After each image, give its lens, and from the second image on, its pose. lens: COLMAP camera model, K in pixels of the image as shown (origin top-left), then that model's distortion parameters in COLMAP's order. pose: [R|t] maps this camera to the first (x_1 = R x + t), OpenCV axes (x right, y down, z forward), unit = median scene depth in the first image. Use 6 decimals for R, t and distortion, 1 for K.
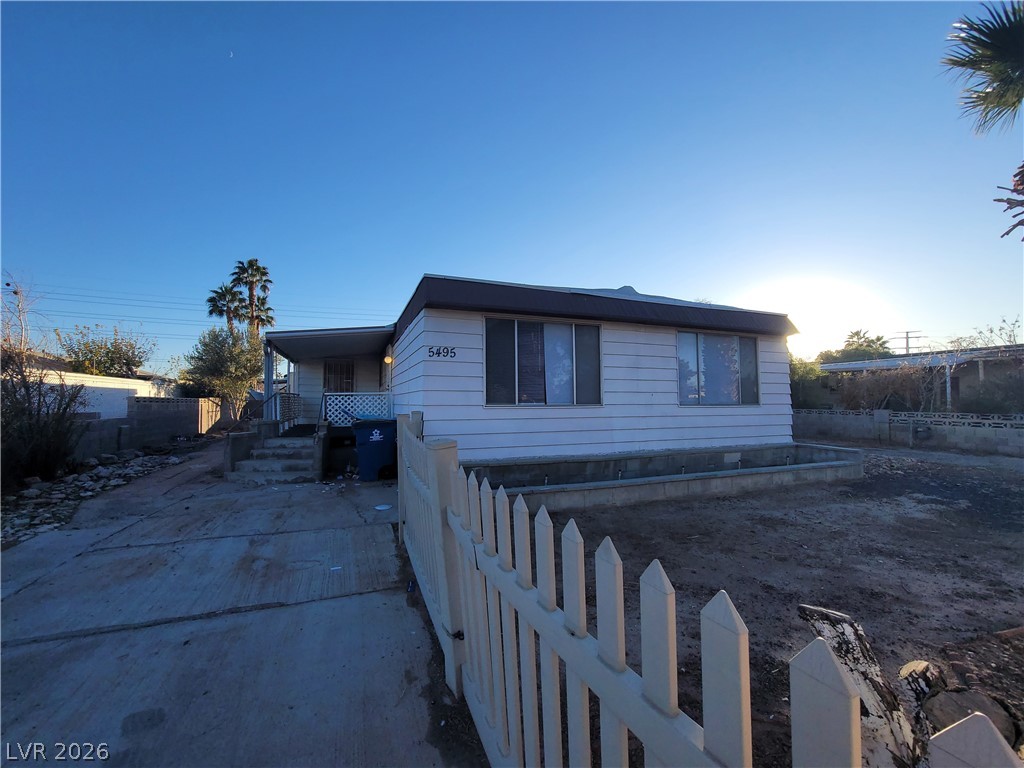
lens RADIAL K [[421.5, 0, 513.3], [0, 421.5, 383.3], [0, 0, 1]] dist [-0.011789, 0.005822]
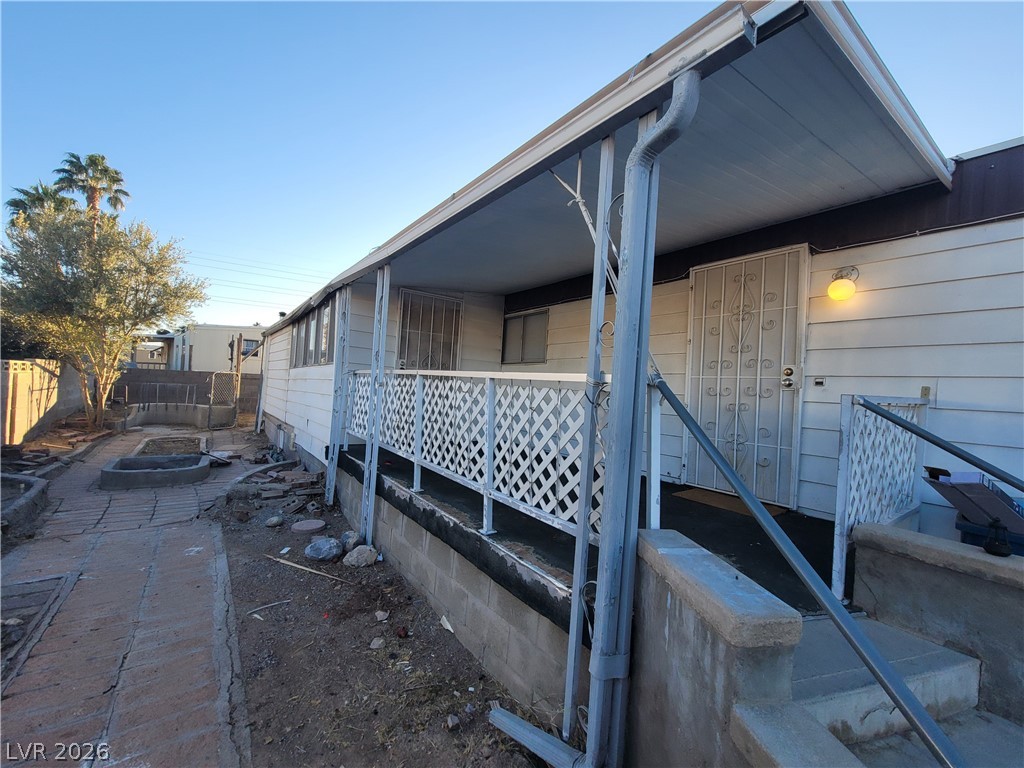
lens RADIAL K [[419.1, 0, 518.2], [0, 419.1, 381.9], [0, 0, 1]] dist [-0.014310, 0.005083]
pose [[0.961147, 0.058272, 0.269815, -0.320543], [-0.068206, 0.997290, 0.027580, 0.010384], [-0.267477, -0.044912, 0.962517, 0.401896]]
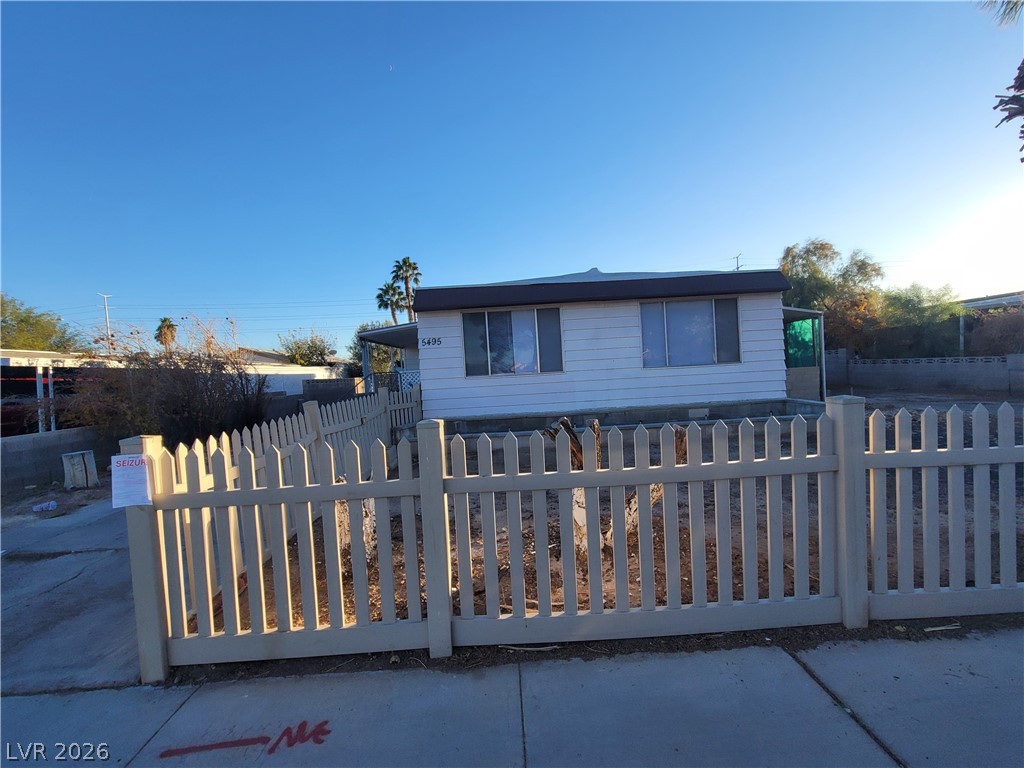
lens RADIAL K [[421.5, 0, 513.3], [0, 421.5, 383.3], [0, 0, 1]] dist [-0.011789, 0.005822]
pose [[0.932245, -0.040728, -0.359529, 0.193040], [0.070006, 0.995172, 0.068788, -0.004097], [0.354992, -0.089297, 0.930595, -0.078393]]
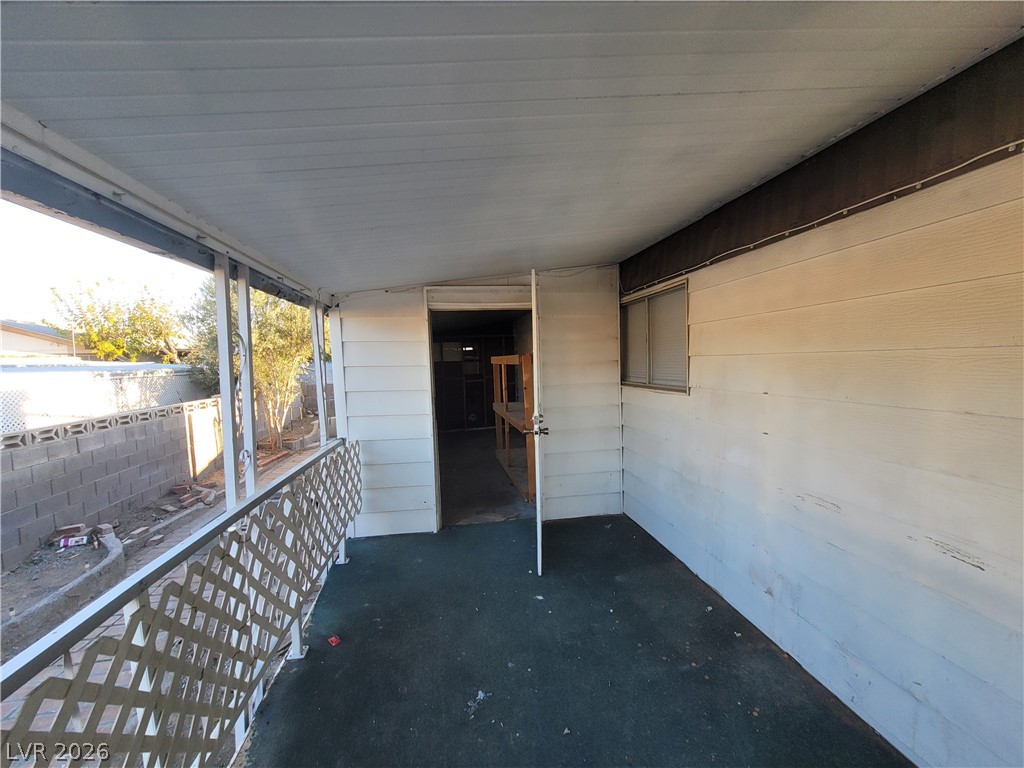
lens RADIAL K [[421.5, 0, 513.3], [0, 421.5, 383.3], [0, 0, 1]] dist [-0.011789, 0.005822]
pose [[0.977475, -0.016629, -0.210395, -0.247443], [0.039945, 0.993450, 0.107058, -0.019117], [0.207237, -0.113050, 0.971737, 0.538265]]
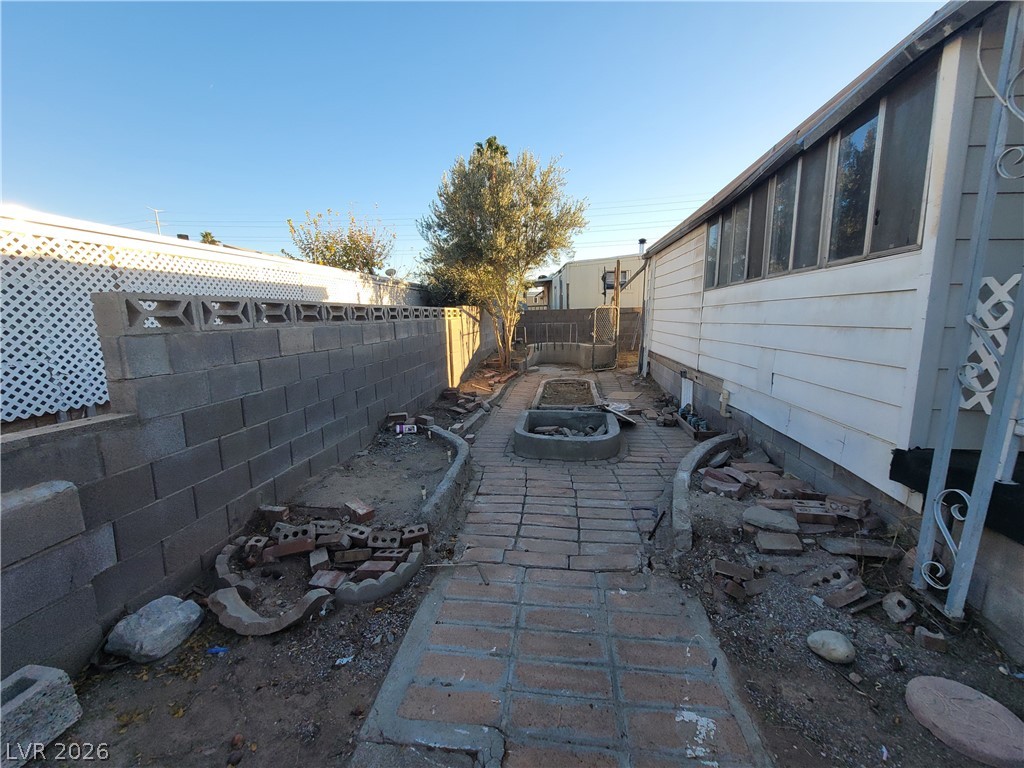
lens RADIAL K [[421.5, 0, 513.3], [0, 421.5, 383.3], [0, 0, 1]] dist [-0.011789, 0.005822]
pose [[0.878778, 0.066255, -0.472610, -0.404403], [0.036675, 0.978011, 0.205301, 0.022333], [0.475820, -0.197747, 0.857025, 0.549980]]
